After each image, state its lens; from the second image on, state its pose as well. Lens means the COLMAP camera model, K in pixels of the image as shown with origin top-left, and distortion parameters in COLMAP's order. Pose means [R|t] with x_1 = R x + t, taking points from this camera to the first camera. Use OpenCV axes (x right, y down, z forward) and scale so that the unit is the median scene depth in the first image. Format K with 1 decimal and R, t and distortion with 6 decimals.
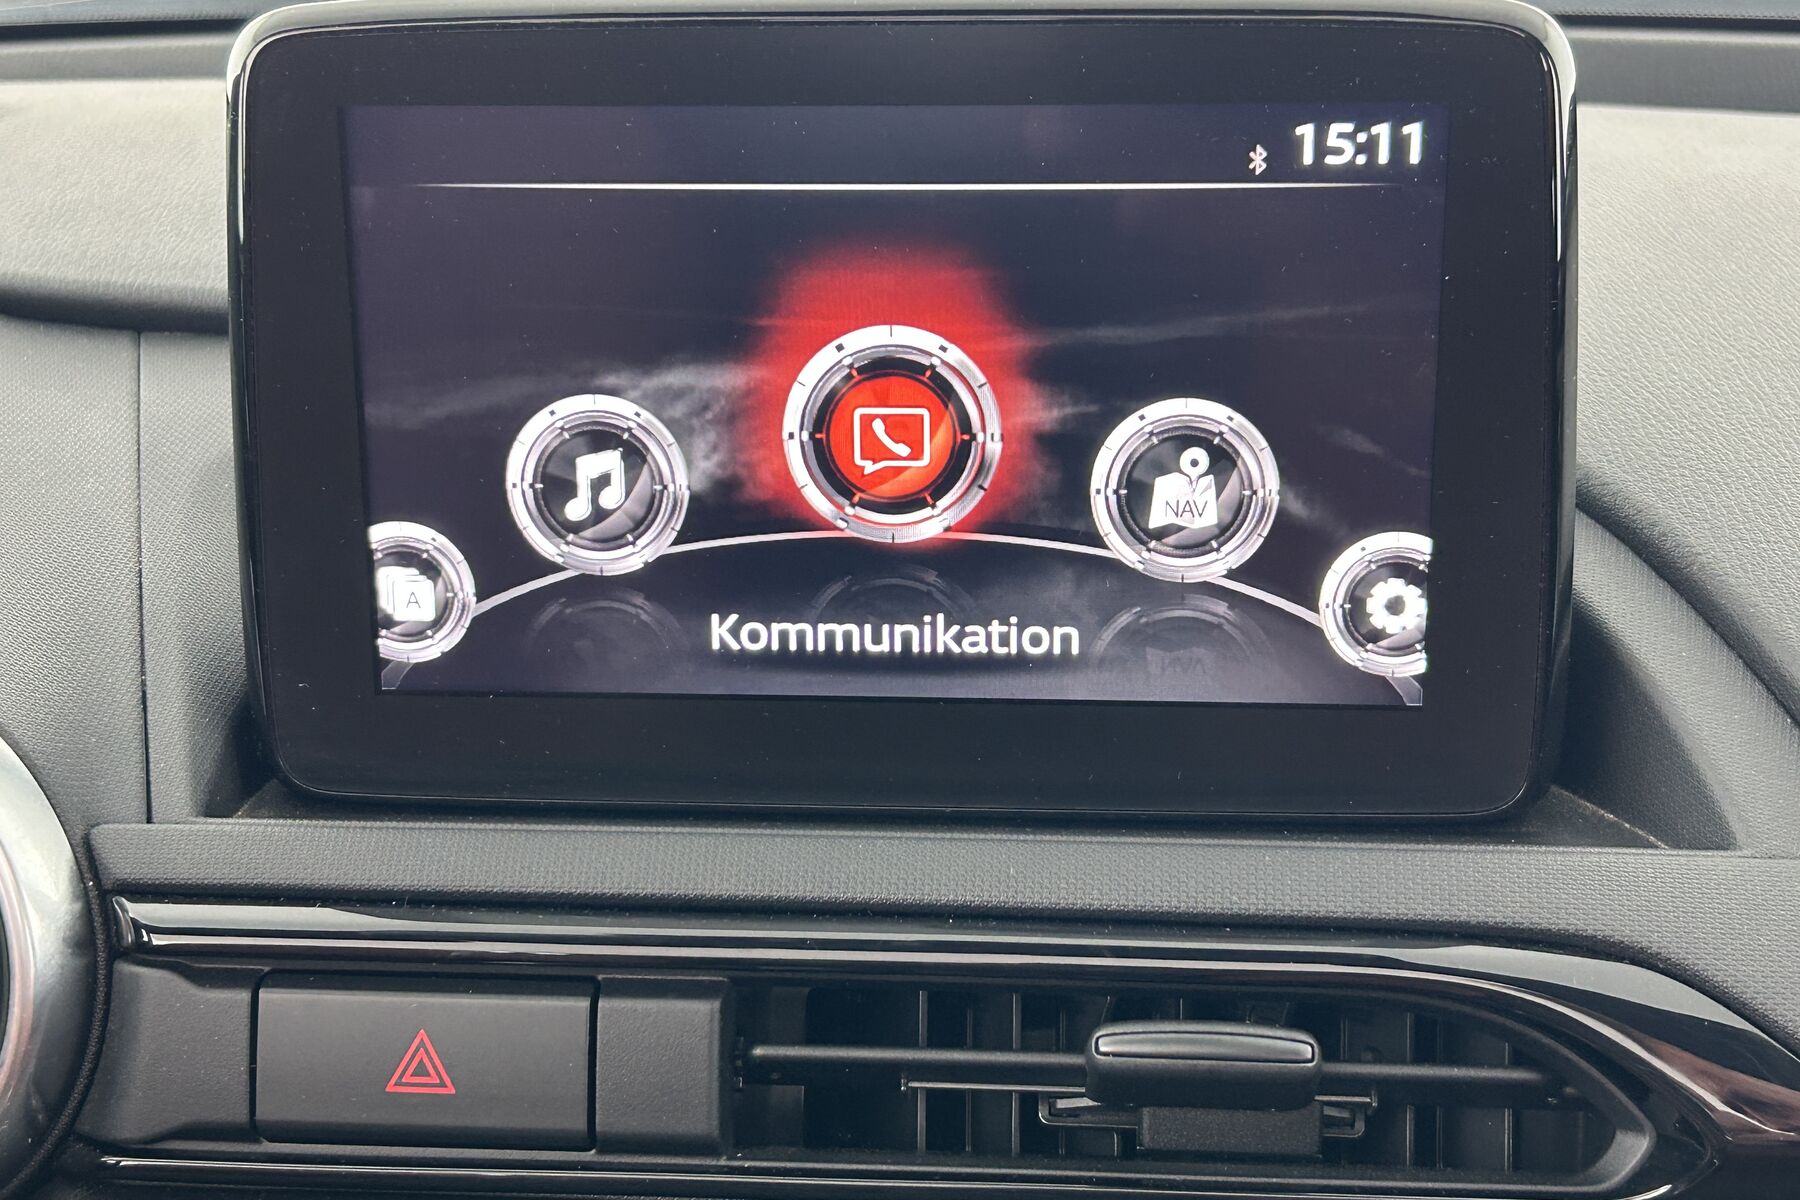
lens RADIAL K [[2549.5, 0, 900.0], [0, 2549.5, 600.0], [0, 0, 1]] dist [0.095321, -0.035018]
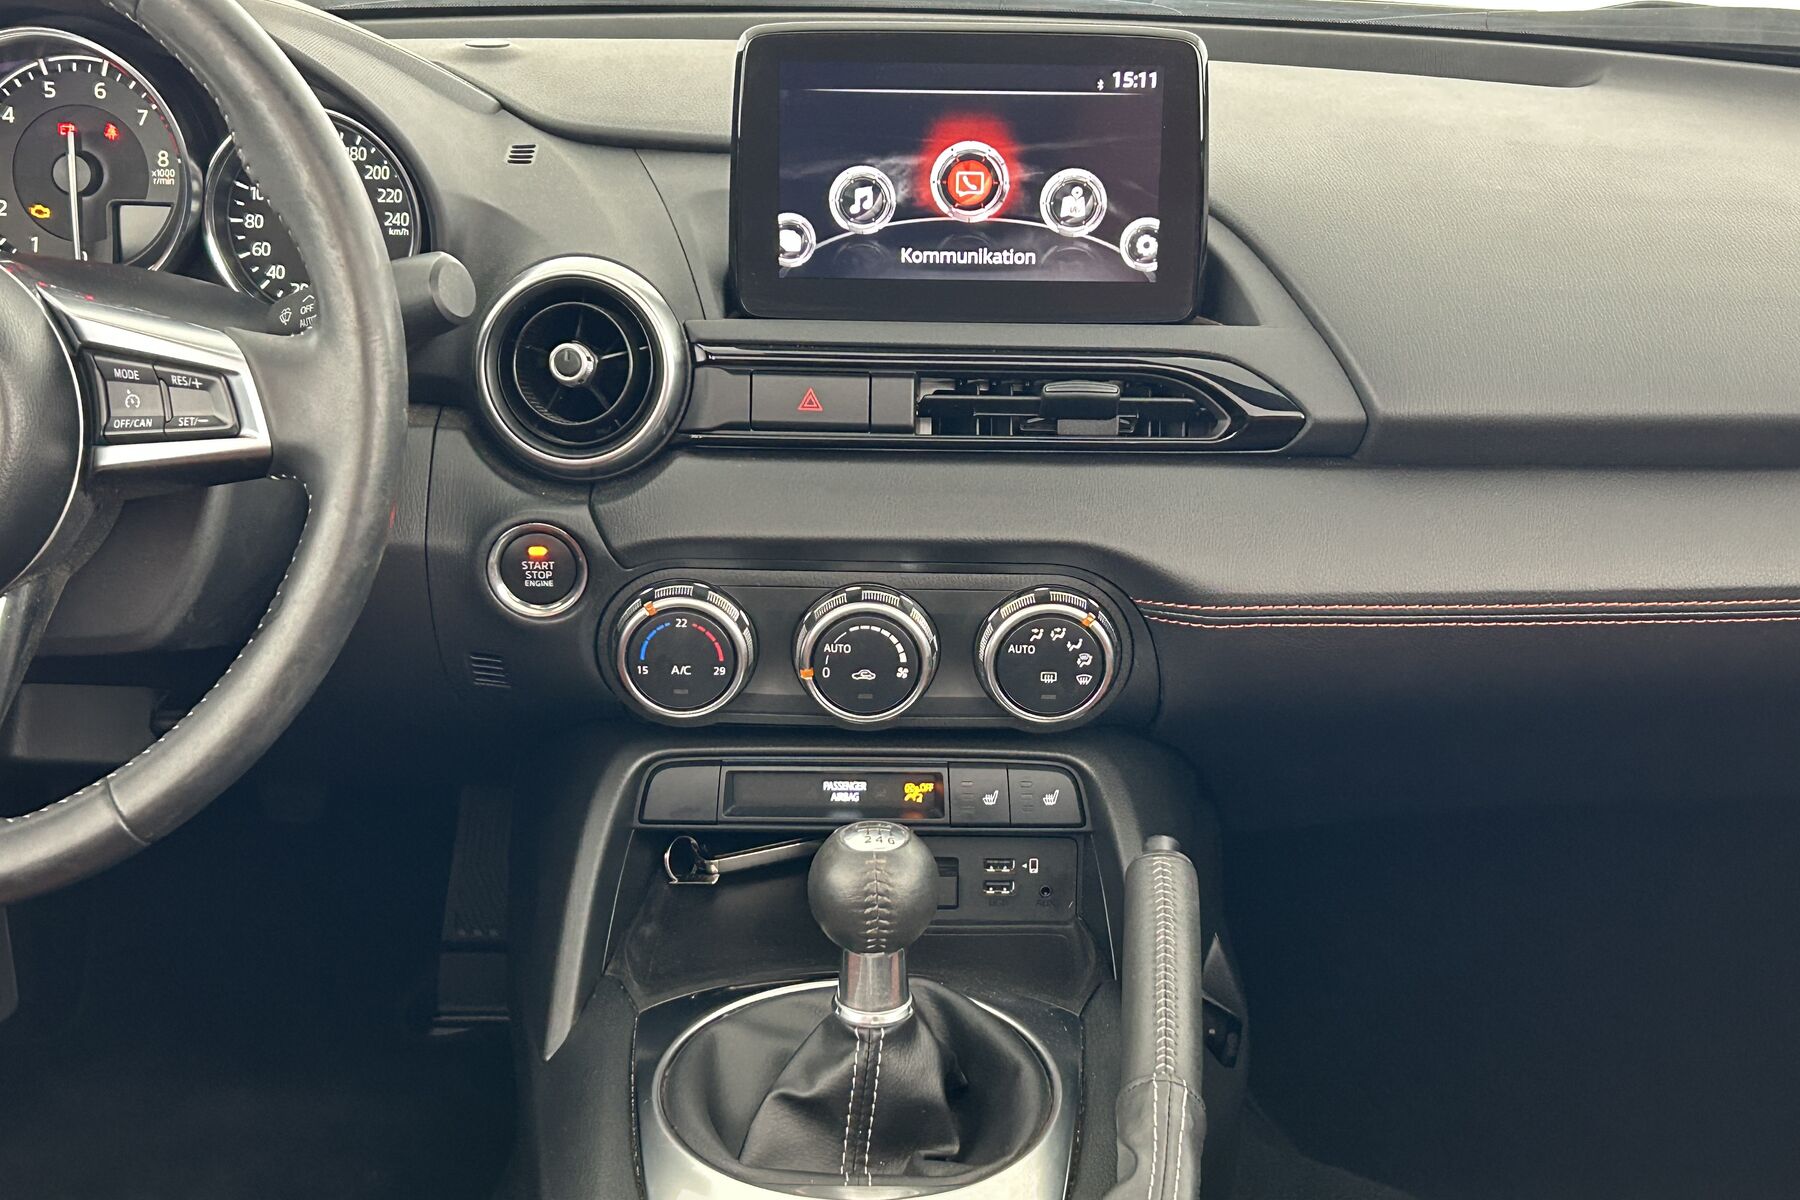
lens RADIAL K [[2471.0, 0, 909.9], [0, 2471.0, 625.5], [0, 0, 1]] dist [0.085308, -0.296789]
pose [[0.994994, -0.006393, 0.099732, -0.340597], [0.001508, 0.998799, 0.048980, 0.285856], [-0.099925, -0.048584, 0.993808, -1.705034]]
